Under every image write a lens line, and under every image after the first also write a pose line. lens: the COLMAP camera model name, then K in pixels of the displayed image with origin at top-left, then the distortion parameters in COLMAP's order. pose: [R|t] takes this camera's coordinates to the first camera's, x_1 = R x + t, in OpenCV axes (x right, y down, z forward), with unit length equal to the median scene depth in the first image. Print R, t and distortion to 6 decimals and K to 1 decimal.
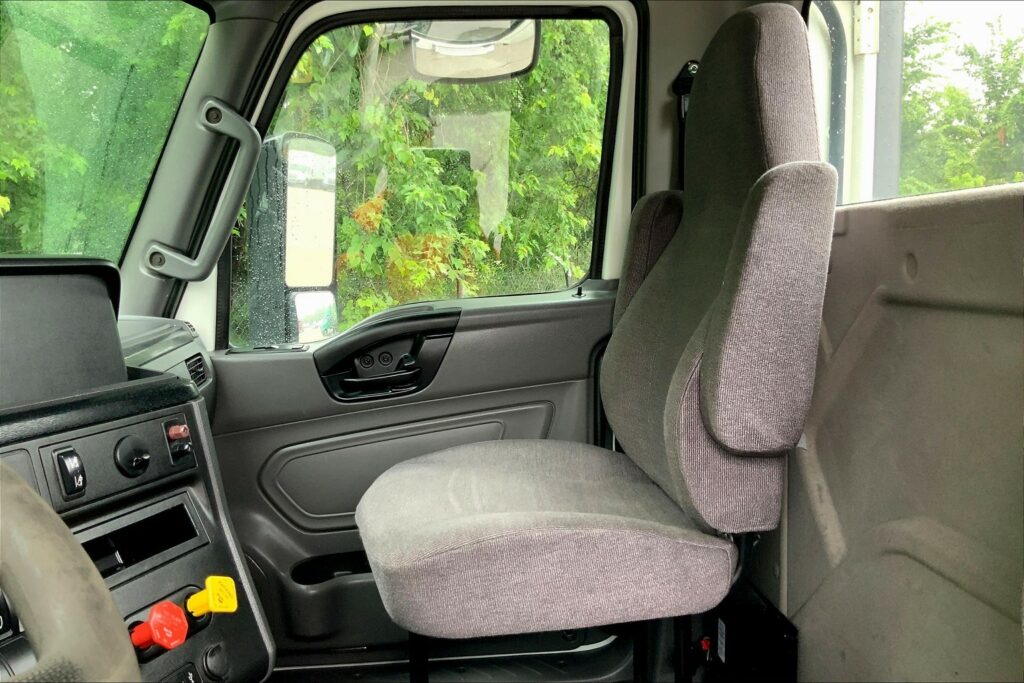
lens RADIAL K [[880.3, 0, 510.3], [0, 880.3, 342.4], [0, 0, 1]] dist [0.024925, -0.073381]
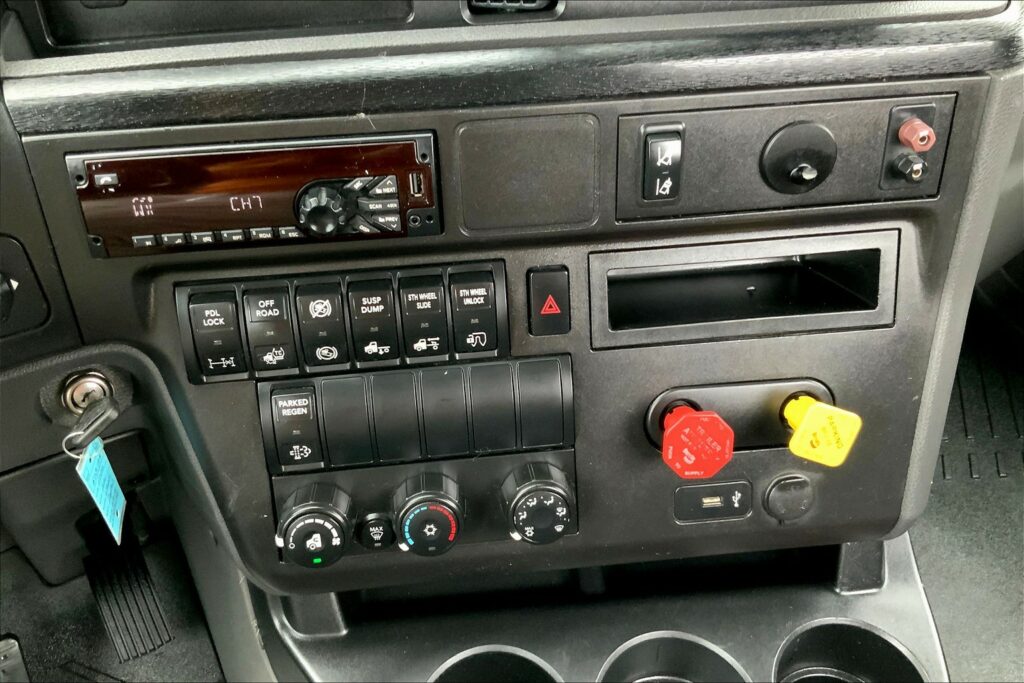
lens RADIAL K [[880.3, 0, 519.4], [0, 880.3, 341.1], [0, 0, 1]] dist [0.024925, -0.073381]
pose [[0.405248, 0.640299, -0.652527, -0.056484], [-0.066634, 0.732552, 0.677442, -0.143394], [0.911775, -0.231051, 0.339531, 0.577292]]
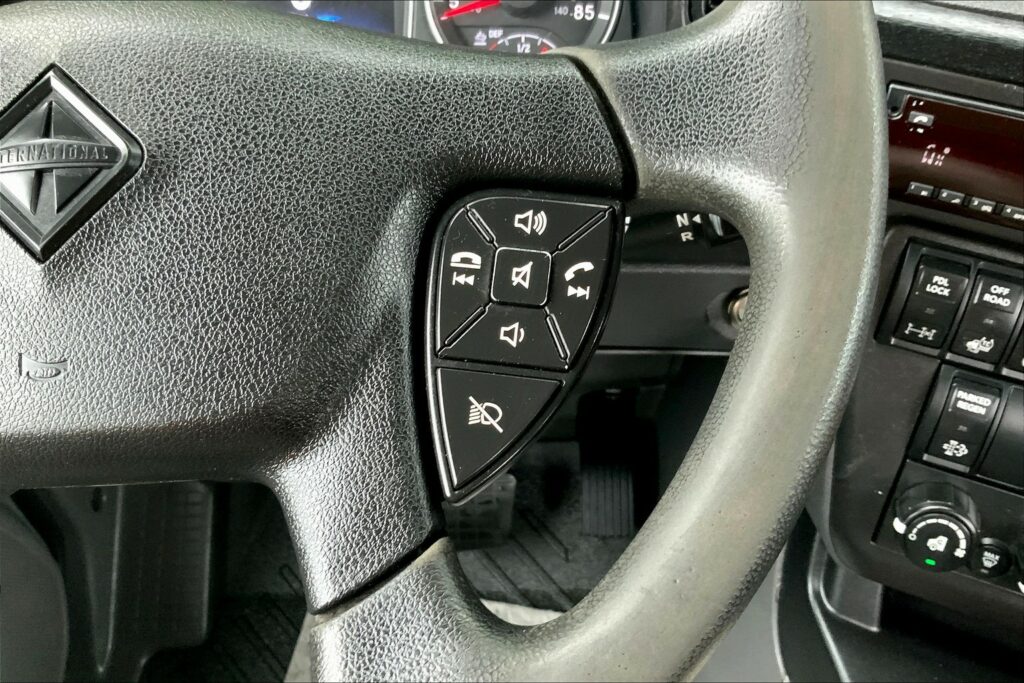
lens RADIAL K [[880.3, 0, 509.6], [0, 880.3, 338.3], [0, 0, 1]] dist [0.024925, -0.073381]
pose [[-0.100764, 0.733184, -0.672523, -0.101725], [-0.071179, 0.668919, 0.739919, -0.116411], [0.992361, 0.122427, -0.015216, 0.361379]]
